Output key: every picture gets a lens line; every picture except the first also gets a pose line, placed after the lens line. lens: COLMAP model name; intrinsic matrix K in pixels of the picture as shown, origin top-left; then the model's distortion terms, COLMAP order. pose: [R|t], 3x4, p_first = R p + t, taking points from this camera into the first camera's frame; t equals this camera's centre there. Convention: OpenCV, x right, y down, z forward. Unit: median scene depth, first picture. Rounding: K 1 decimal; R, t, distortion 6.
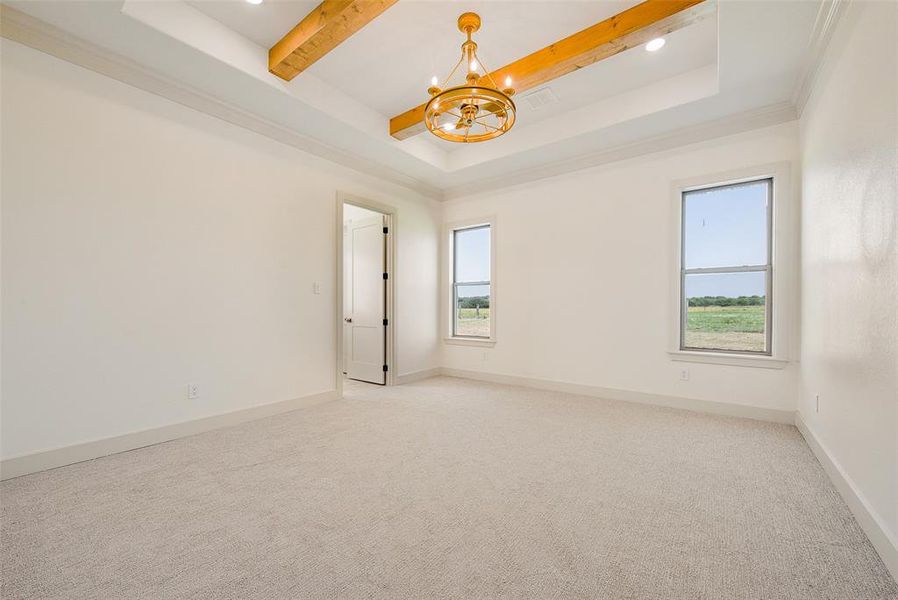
lens RADIAL K [[352.8, 0, 454.2], [0, 352.8, 311.1], [0, 0, 1]] dist [0.001696, -0.000211]
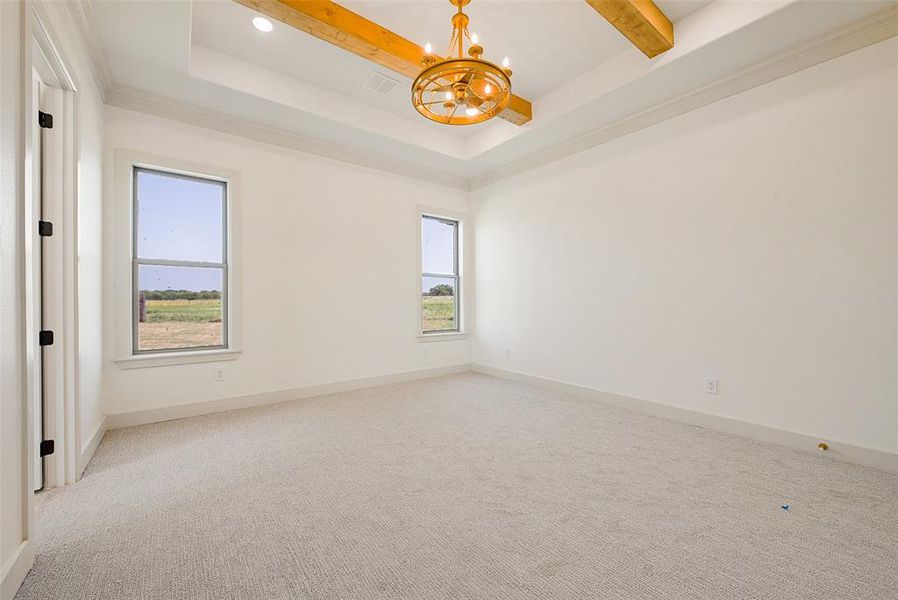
lens RADIAL K [[352.8, 0, 449.5], [0, 352.8, 304.3], [0, 0, 1]] dist [0.001696, -0.000211]
pose [[0.273711, -0.010178, 0.961758, -0.715470], [0.011122, 0.999911, 0.007417, -0.010987], [-0.961748, 0.008667, 0.273799, 0.642961]]
